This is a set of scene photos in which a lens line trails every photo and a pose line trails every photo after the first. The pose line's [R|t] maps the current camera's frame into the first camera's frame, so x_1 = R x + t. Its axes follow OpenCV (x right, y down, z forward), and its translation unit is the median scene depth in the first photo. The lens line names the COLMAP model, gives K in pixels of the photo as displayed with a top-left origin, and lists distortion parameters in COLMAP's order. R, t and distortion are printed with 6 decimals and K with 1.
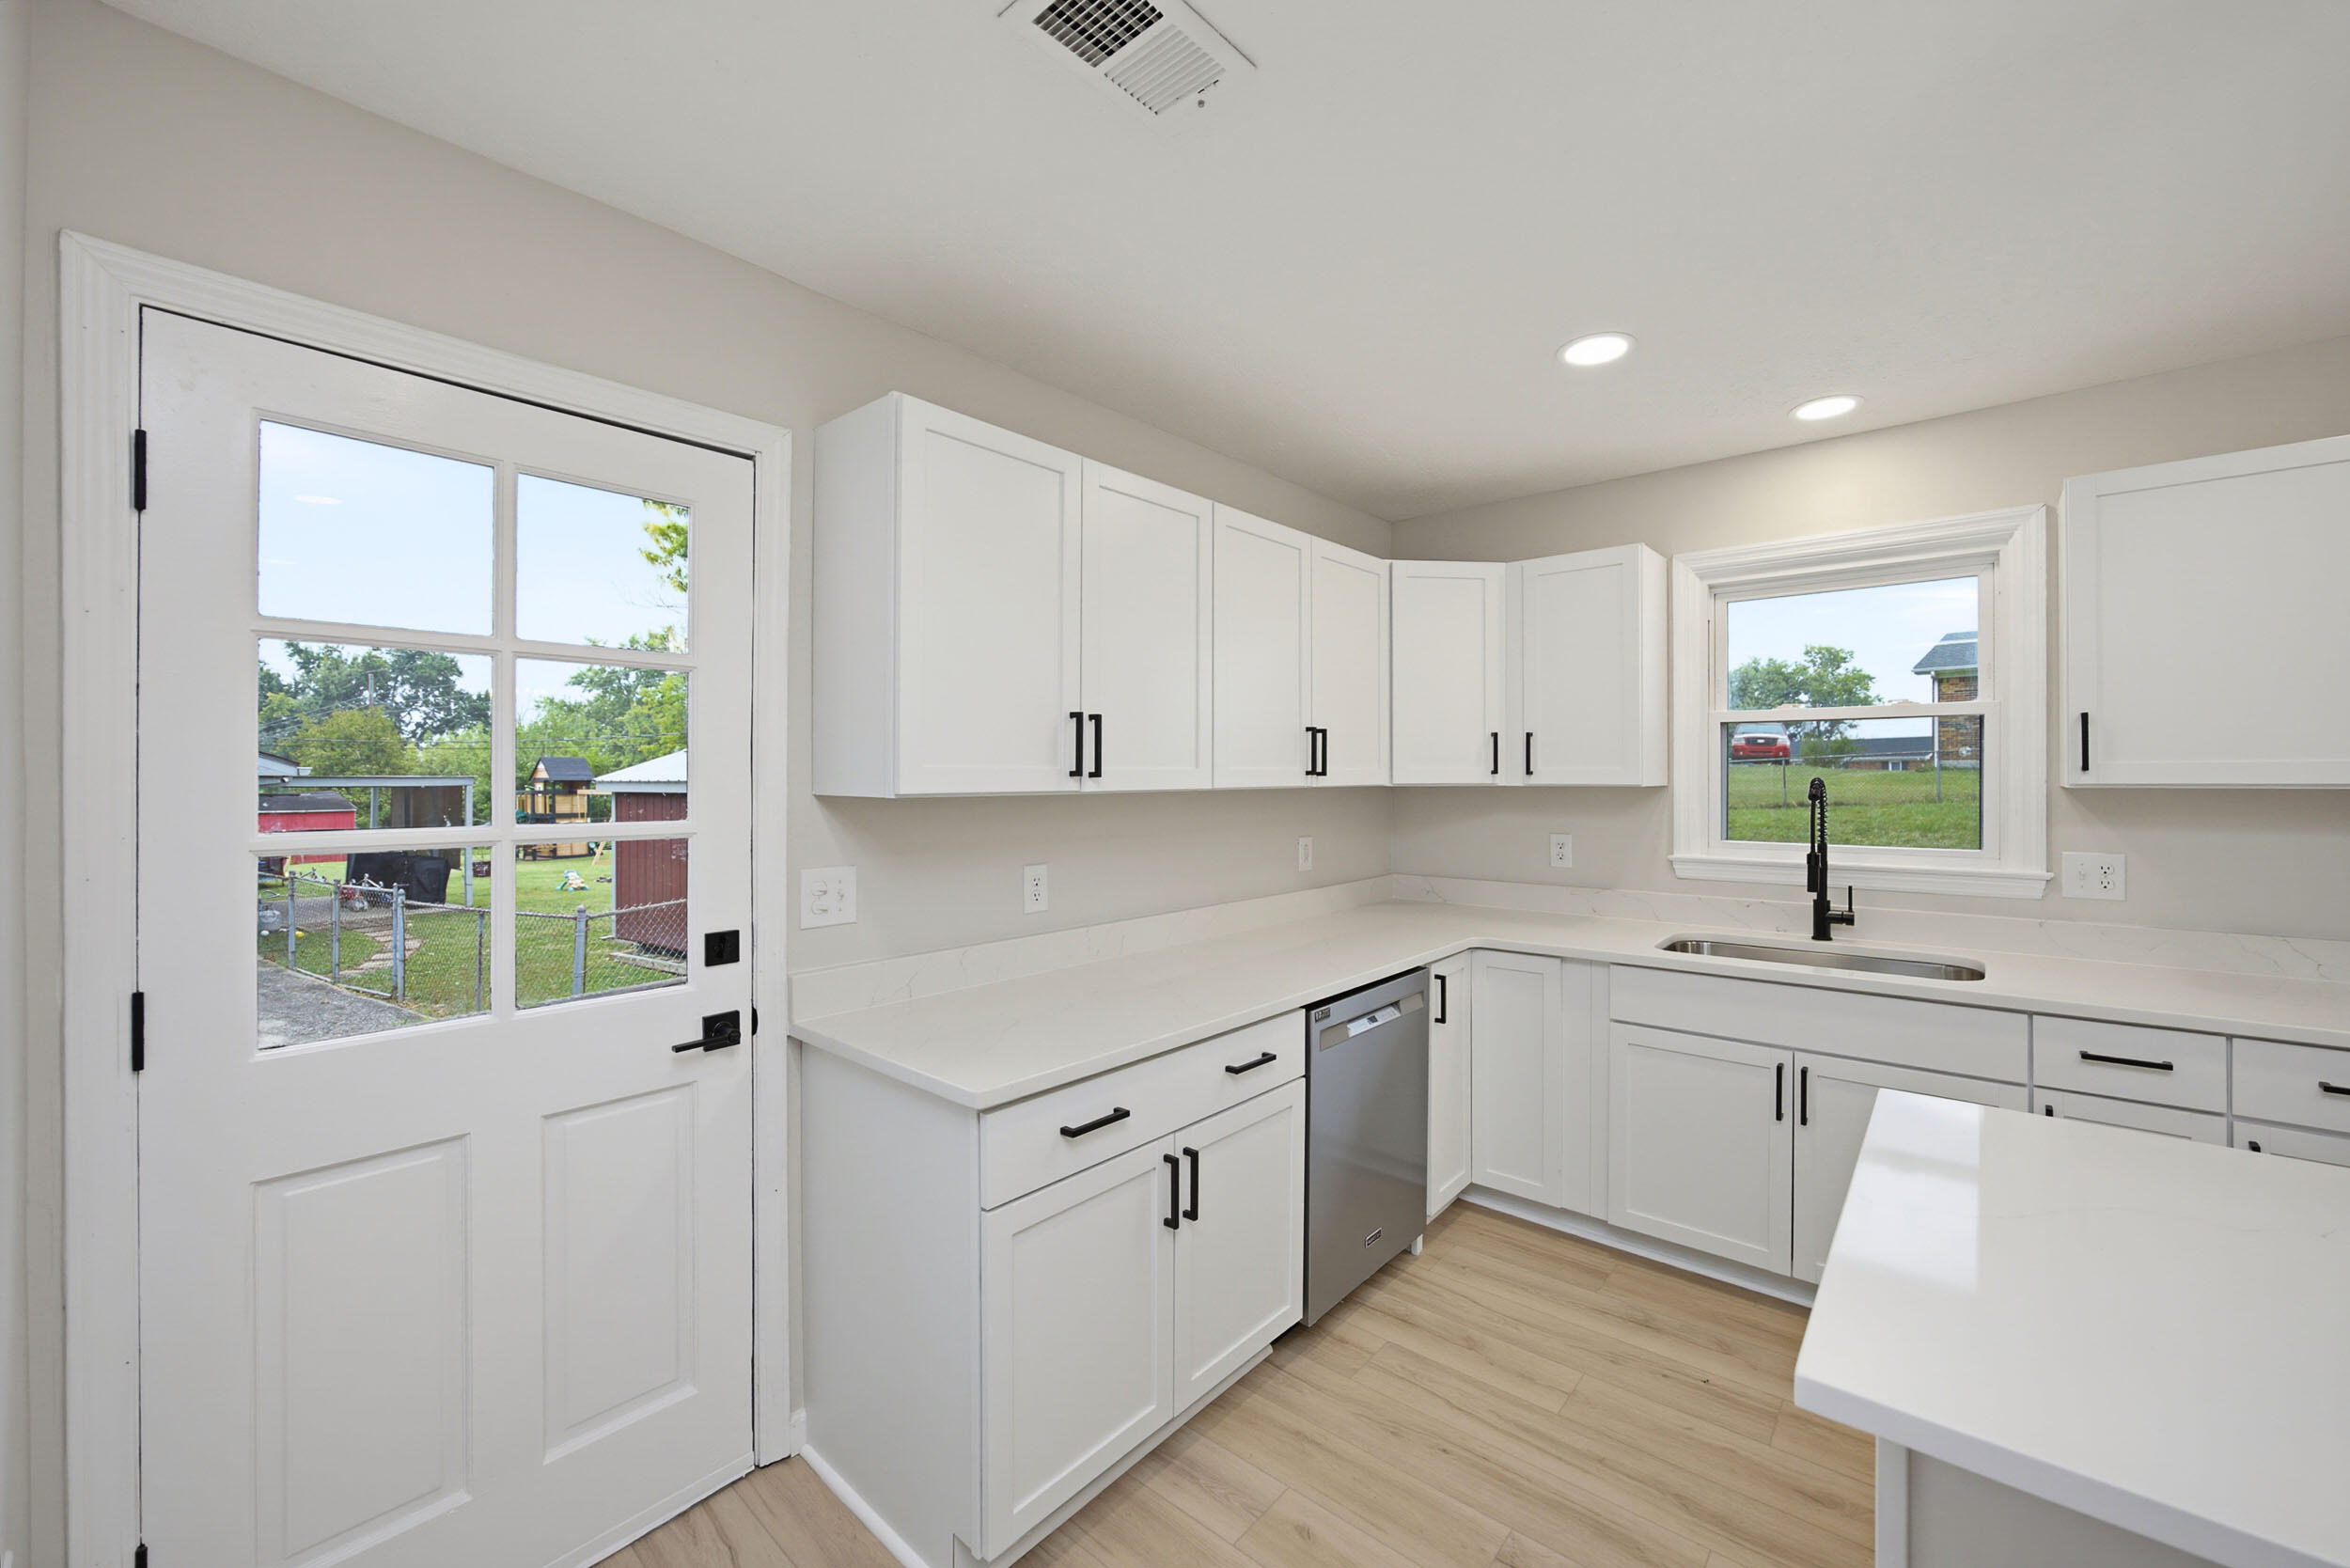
lens RADIAL K [[895.4, 0, 1190.5], [0, 895.4, 769.5], [0, 0, 1]] dist [-0.023800, 0.000206]
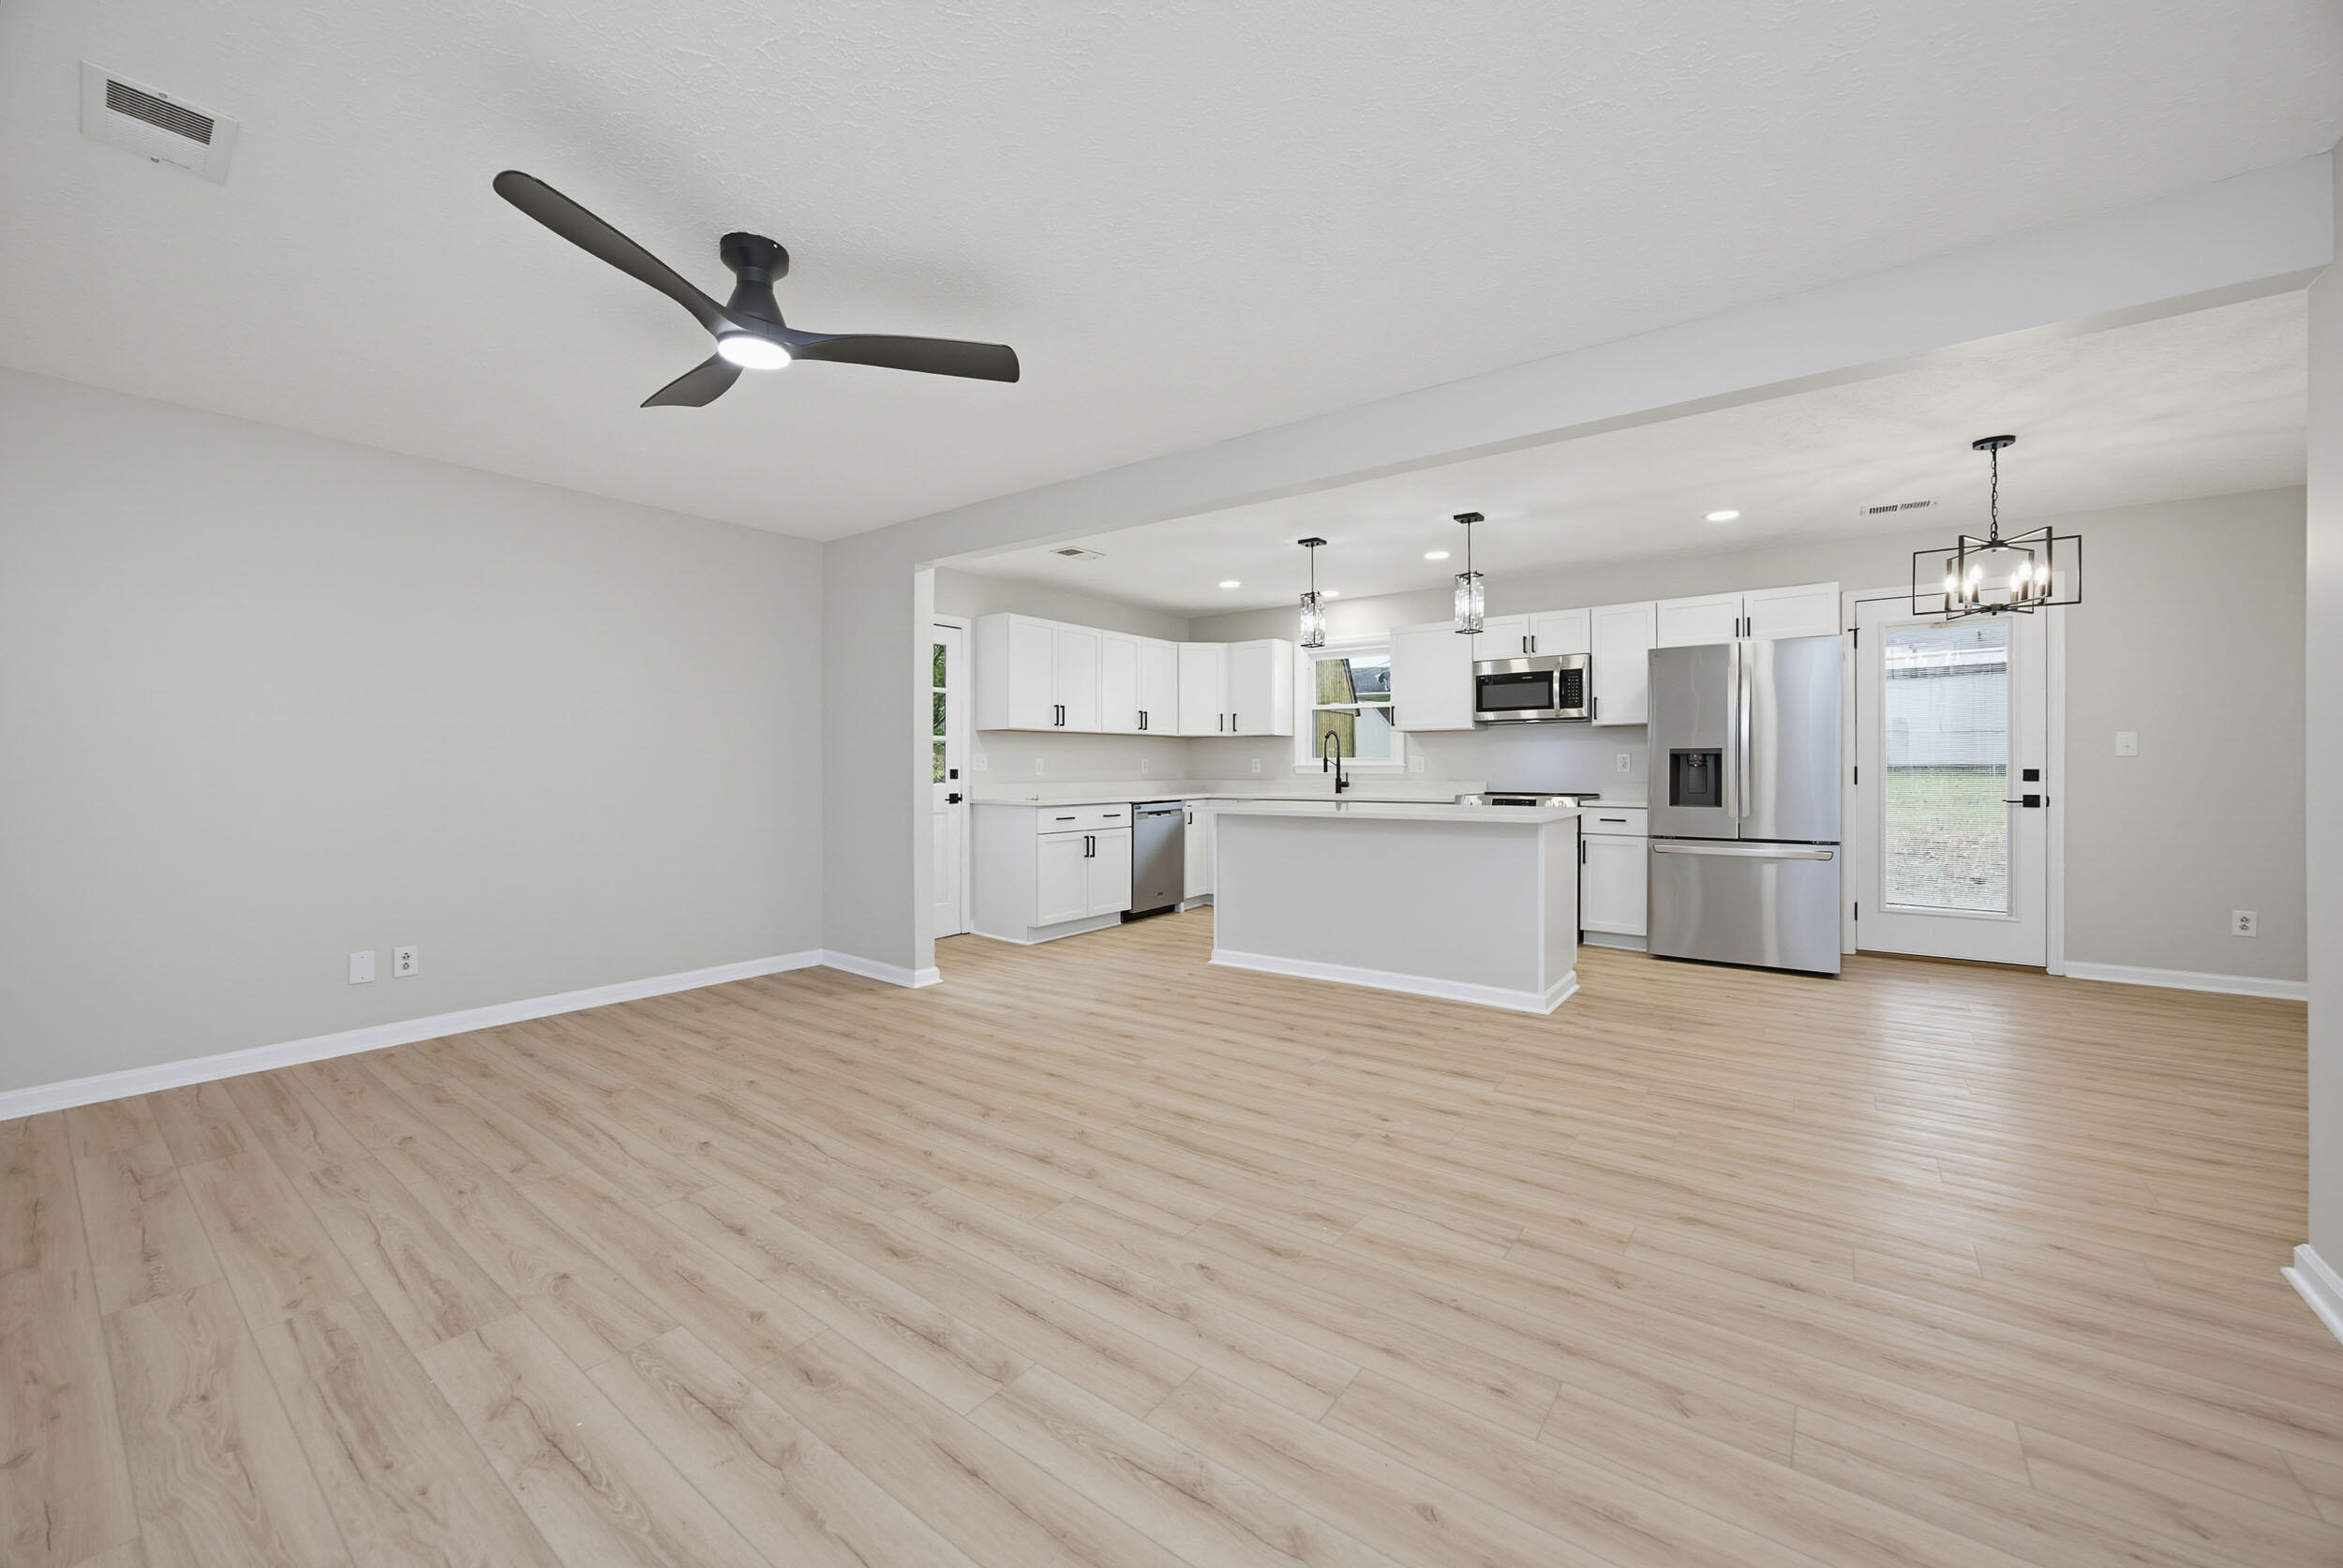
lens RADIAL K [[892.7, 0, 1187.0], [0, 892.7, 769.6], [0, 0, 1]] dist [-0.023800, 0.000206]
pose [[0.996366, -0.001807, 0.085156, 0.049552], [0.000945, 0.999948, 0.010163, 0.103266], [-0.085170, -0.010046, 0.996316, -1.707782]]
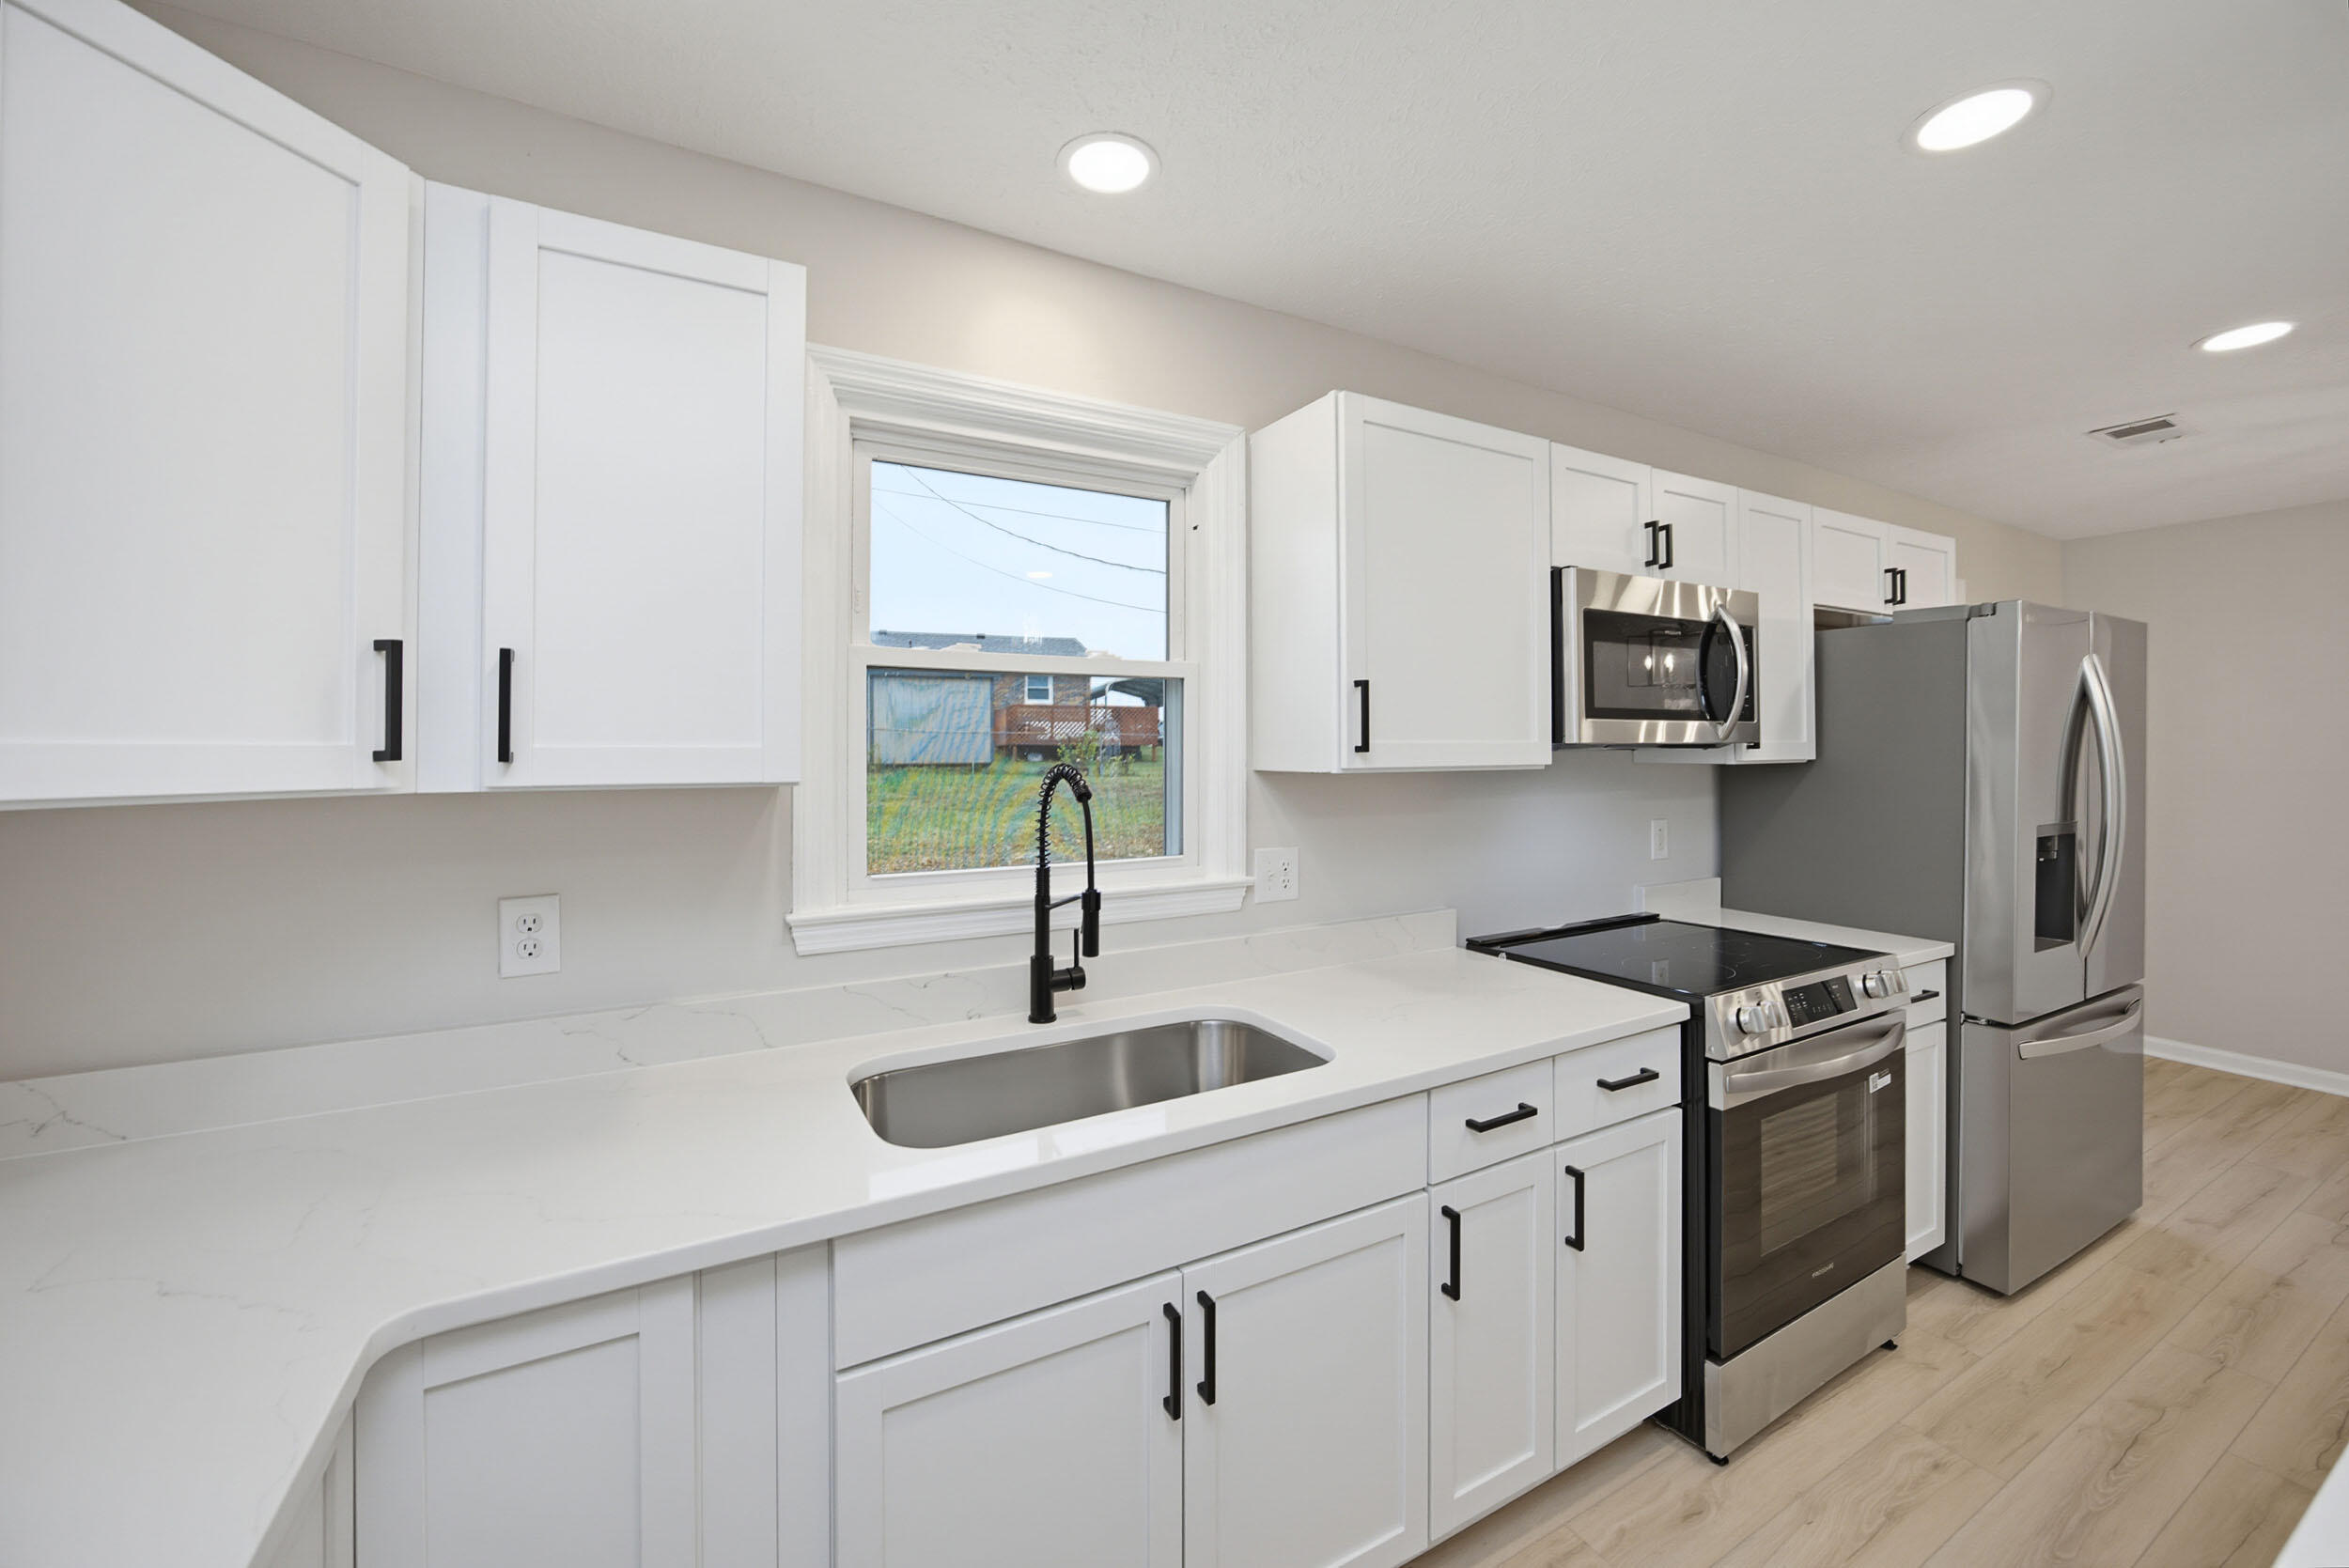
lens RADIAL K [[894.9, 0, 1190.0], [0, 894.9, 769.5], [0, 0, 1]] dist [-0.023800, 0.000206]
pose [[0.346780, -0.013666, 0.937847, 0.165023], [-0.001285, 0.999886, 0.015045, 0.003964], [-0.937946, -0.006422, 0.346723, 0.735014]]
